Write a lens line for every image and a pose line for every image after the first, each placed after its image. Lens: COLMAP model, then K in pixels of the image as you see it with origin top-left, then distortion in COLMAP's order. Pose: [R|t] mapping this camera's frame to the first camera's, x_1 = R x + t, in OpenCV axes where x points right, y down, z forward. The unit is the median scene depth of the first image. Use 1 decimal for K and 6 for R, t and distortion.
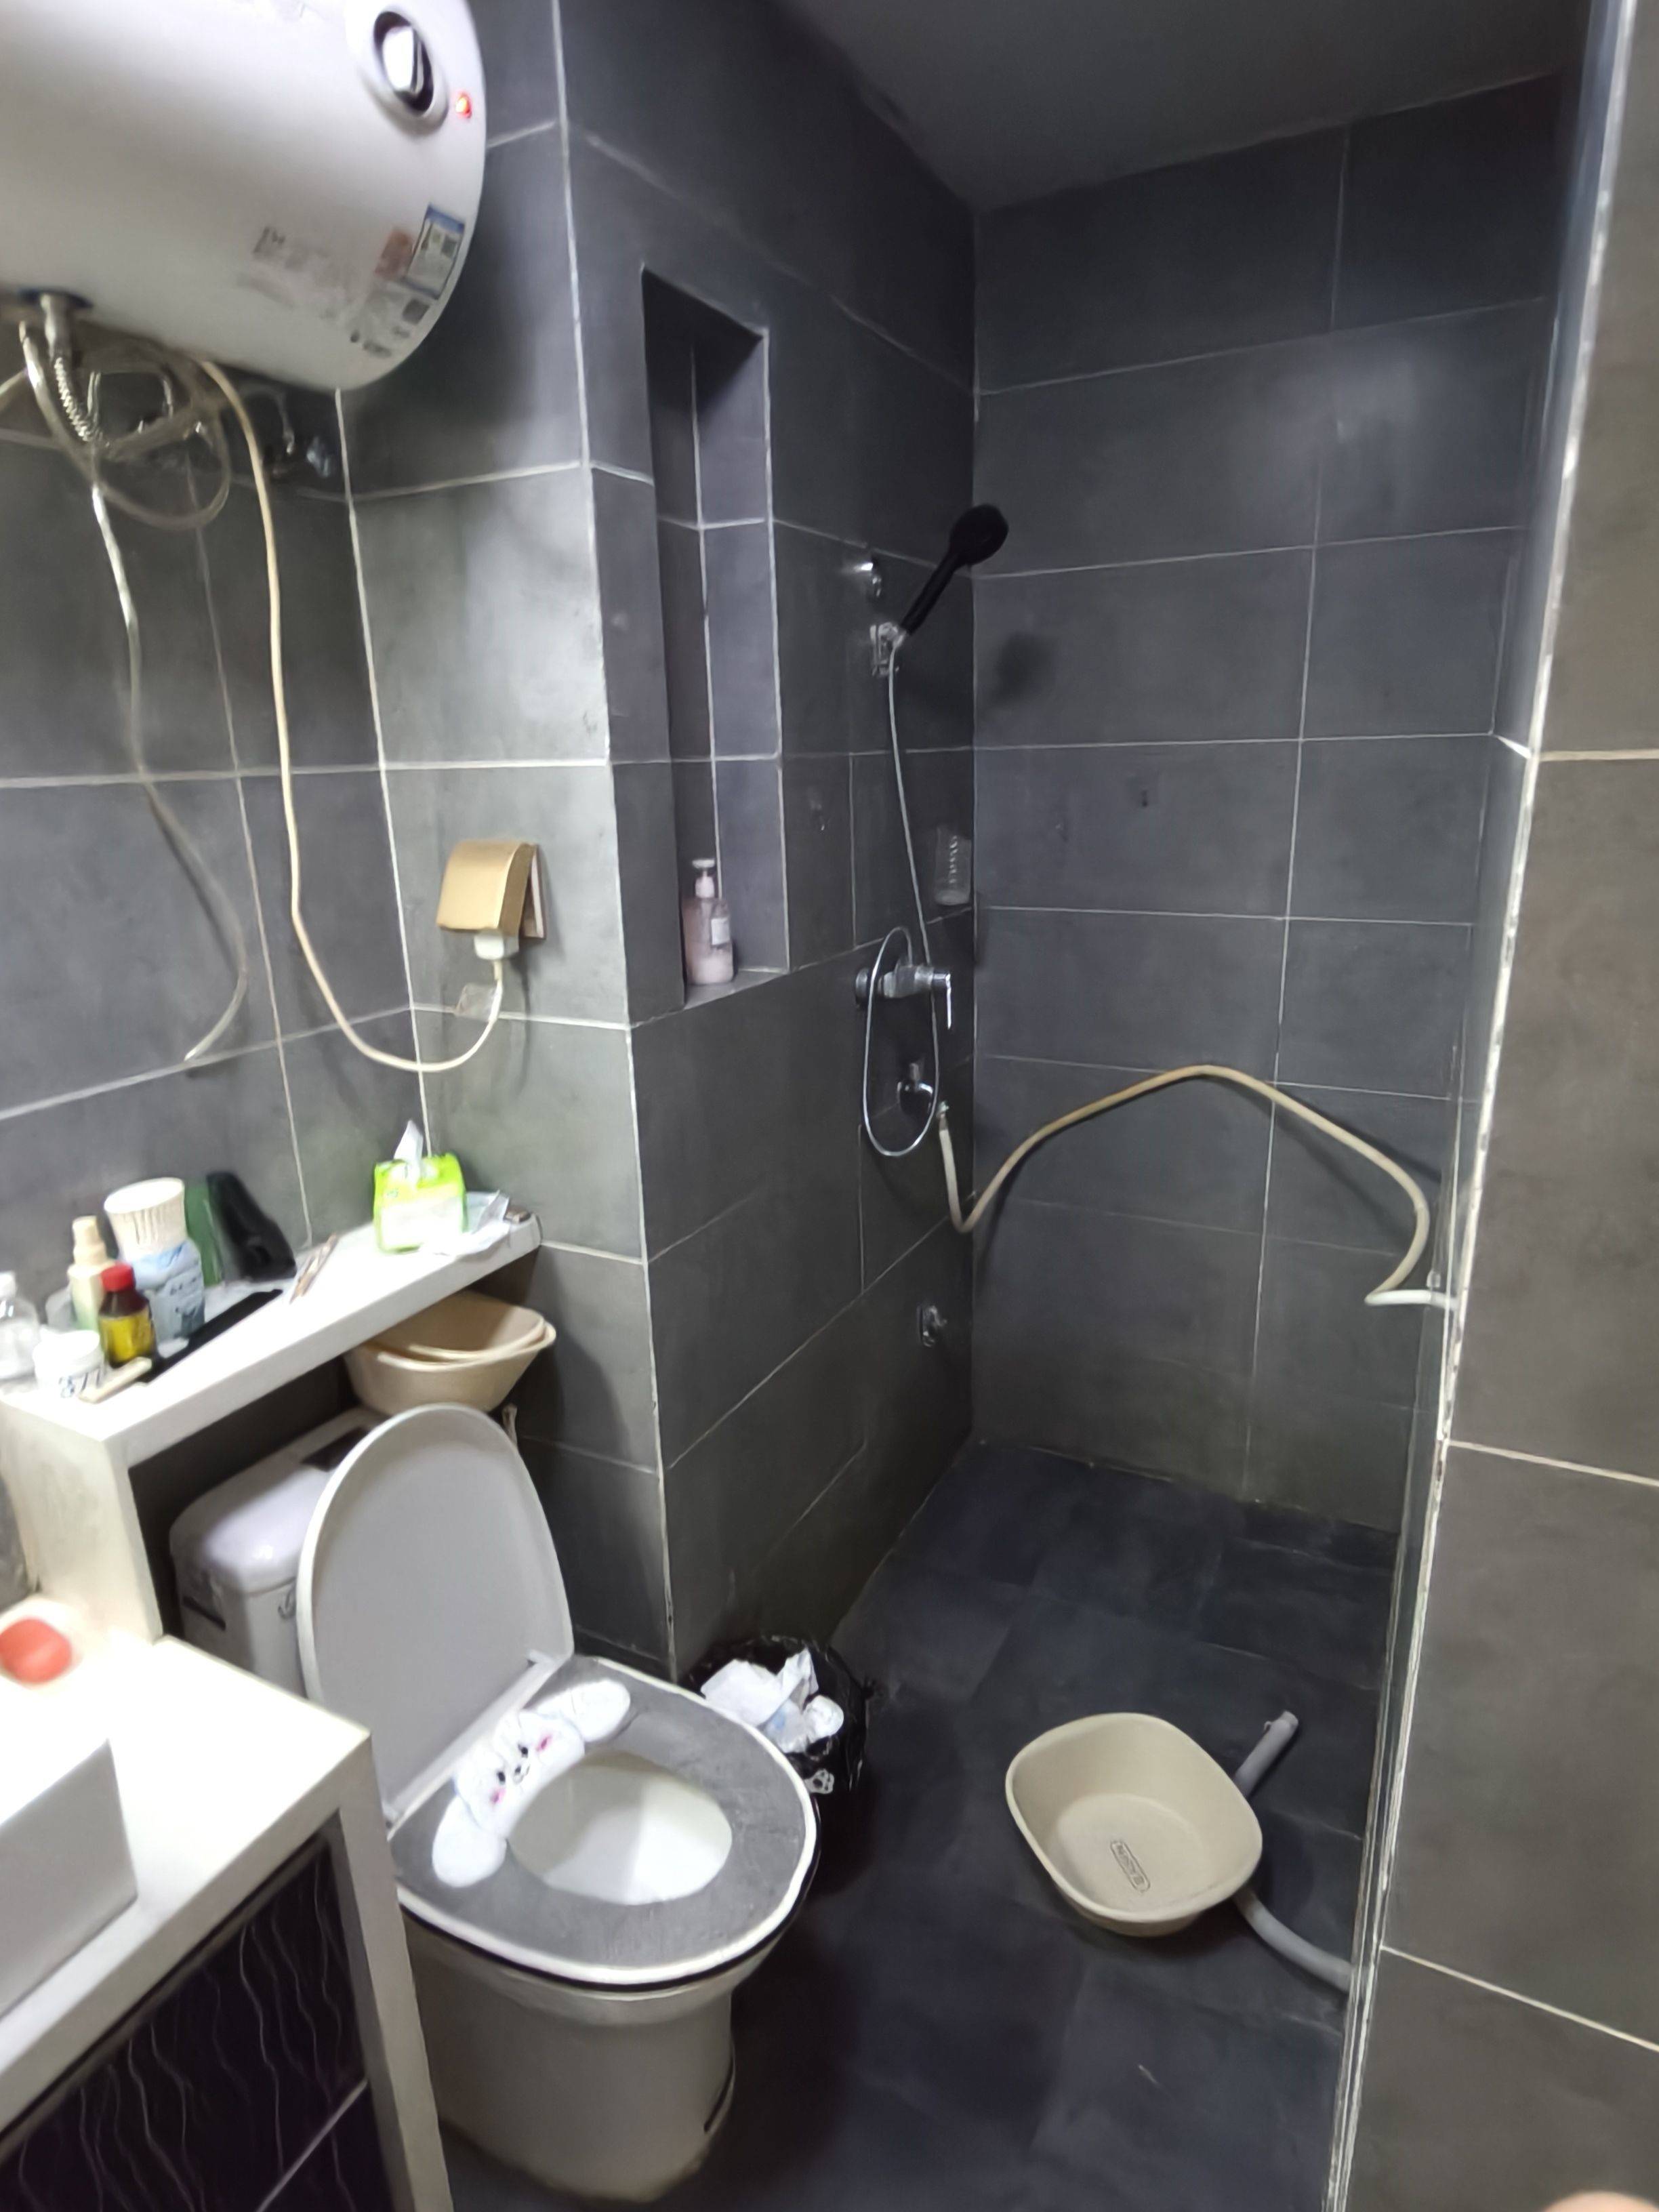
lens RADIAL K [[1211.3, 0, 835.0], [0, 1211.3, 1095.9], [0, 0, 1]] dist [-0.001369, 0.001443]
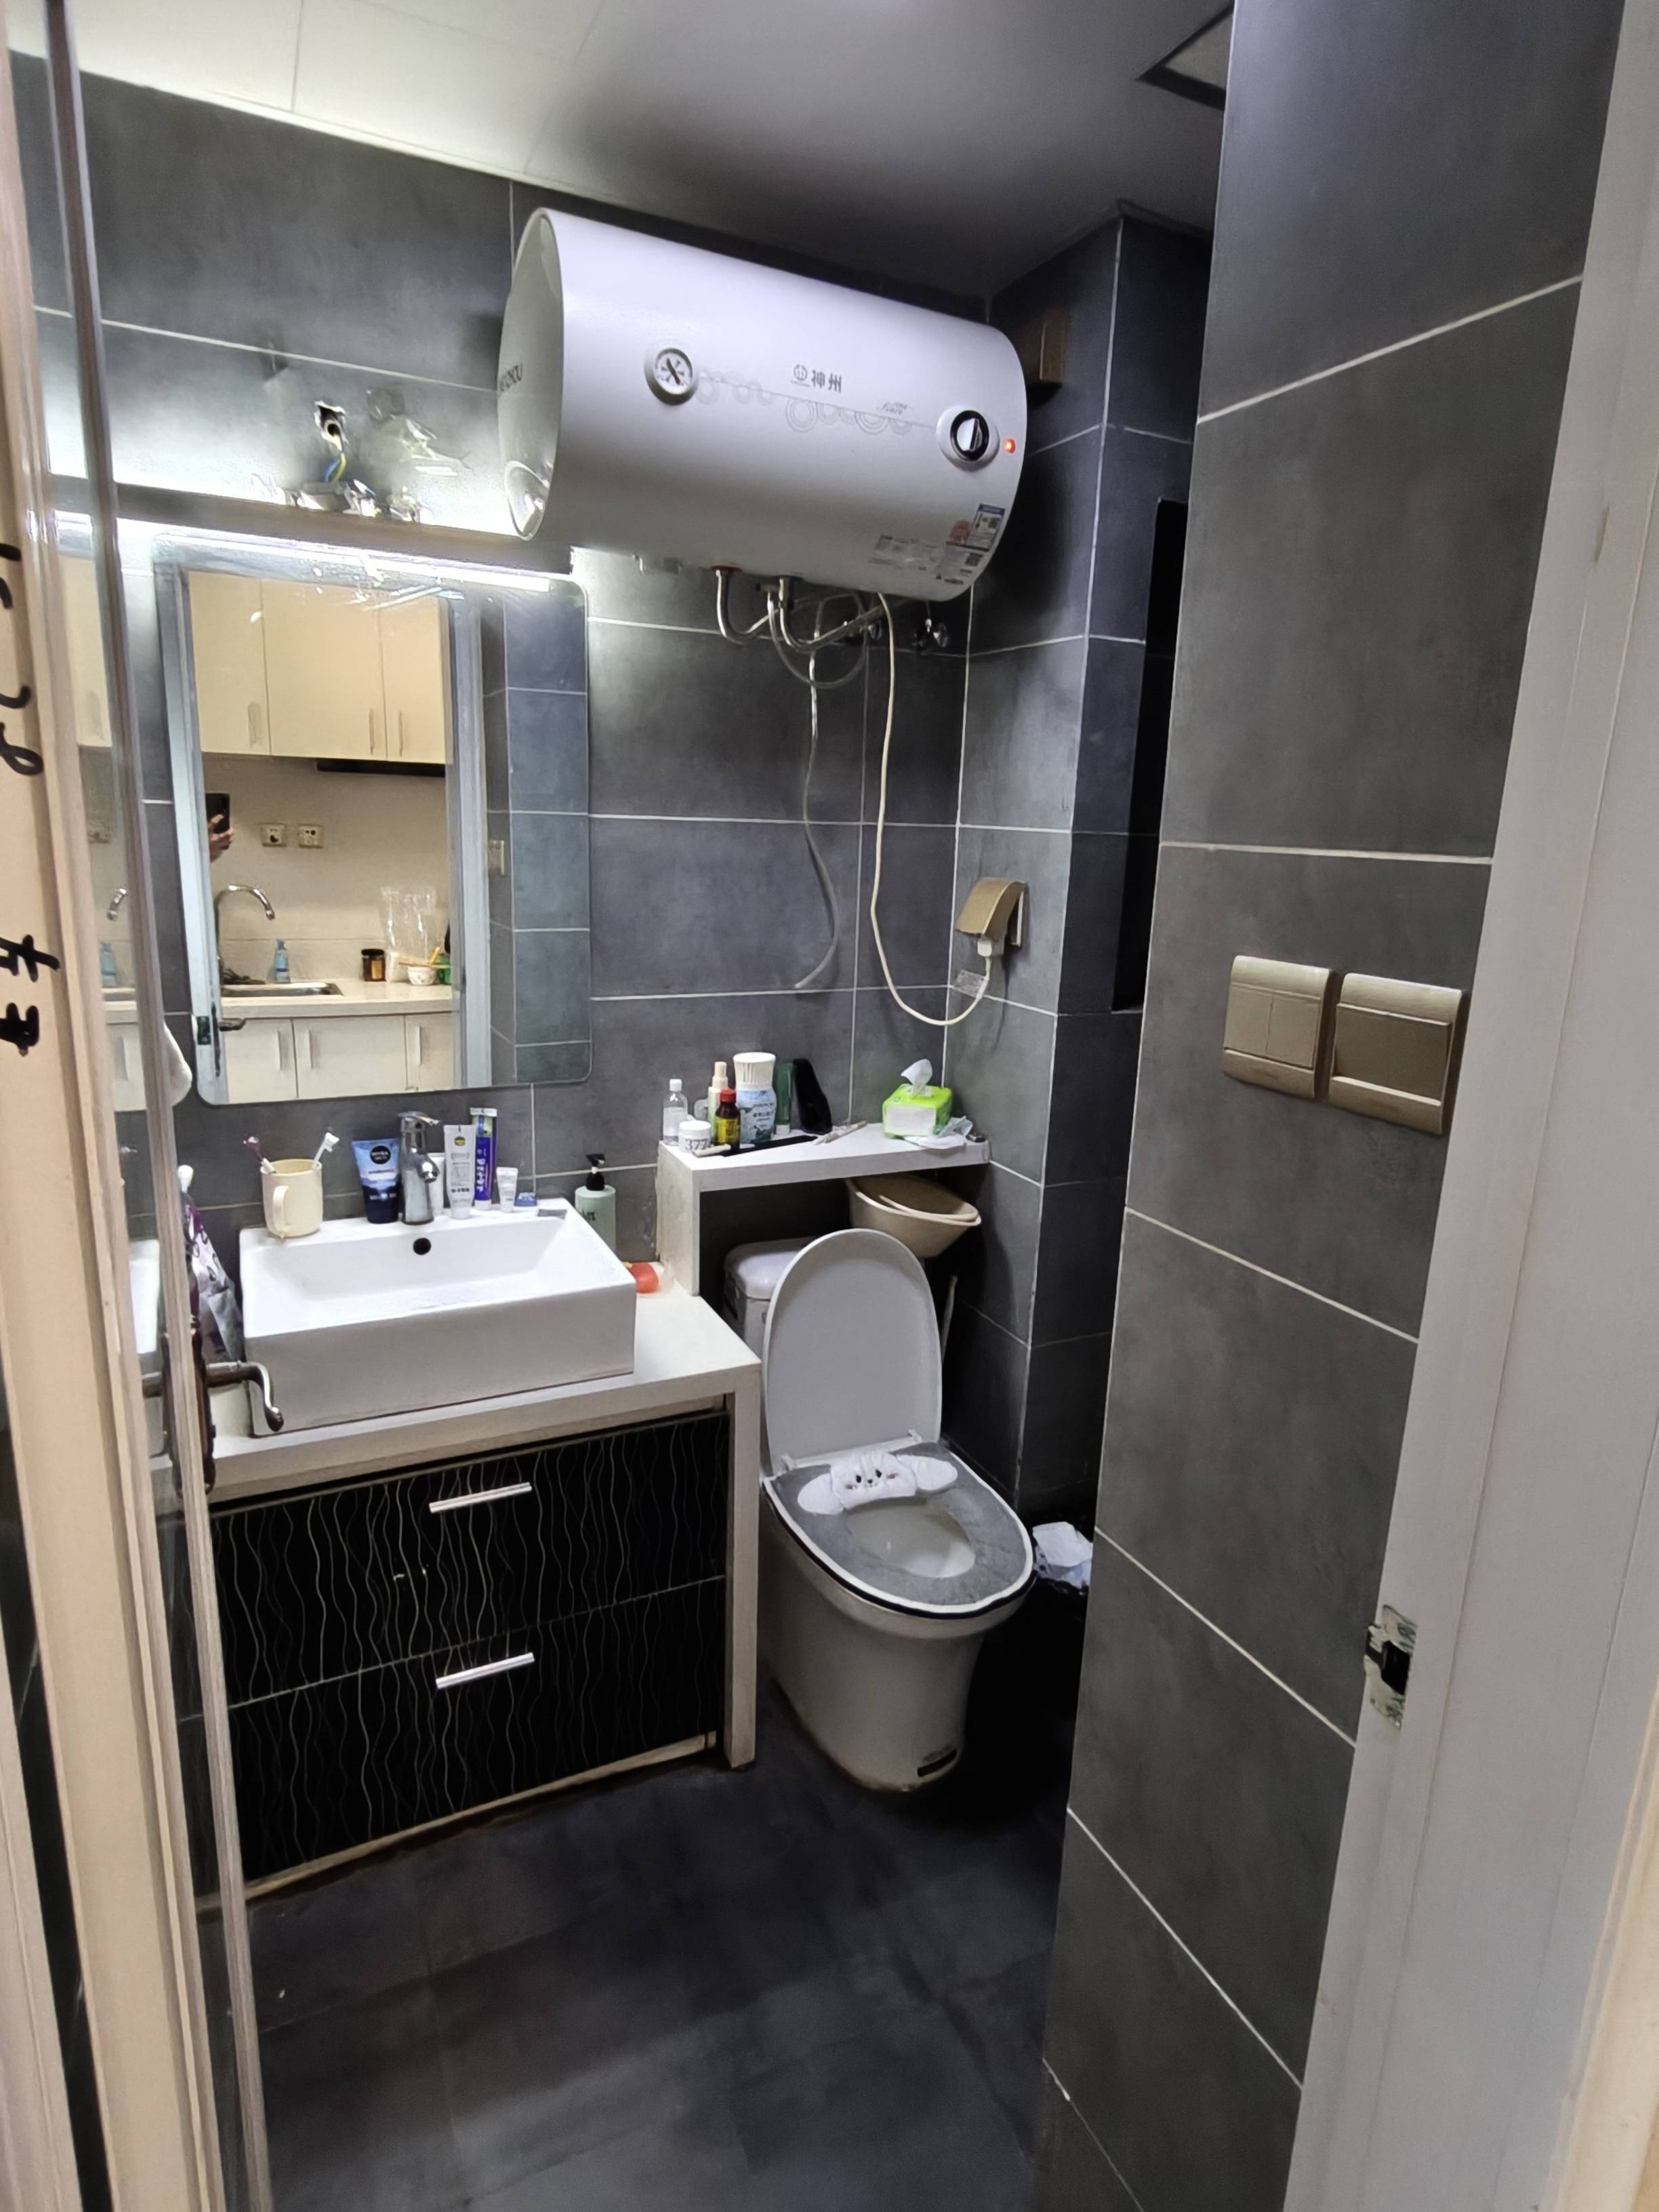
lens RADIAL K [[1211.3, 0, 835.0], [0, 1211.3, 1095.9], [0, 0, 1]] dist [-0.001369, 0.001443]
pose [[0.795261, 0.189828, -0.575782, 0.493214], [-0.221966, 0.974941, 0.014850, 0.077967], [0.564173, 0.115995, 0.817468, -0.321729]]
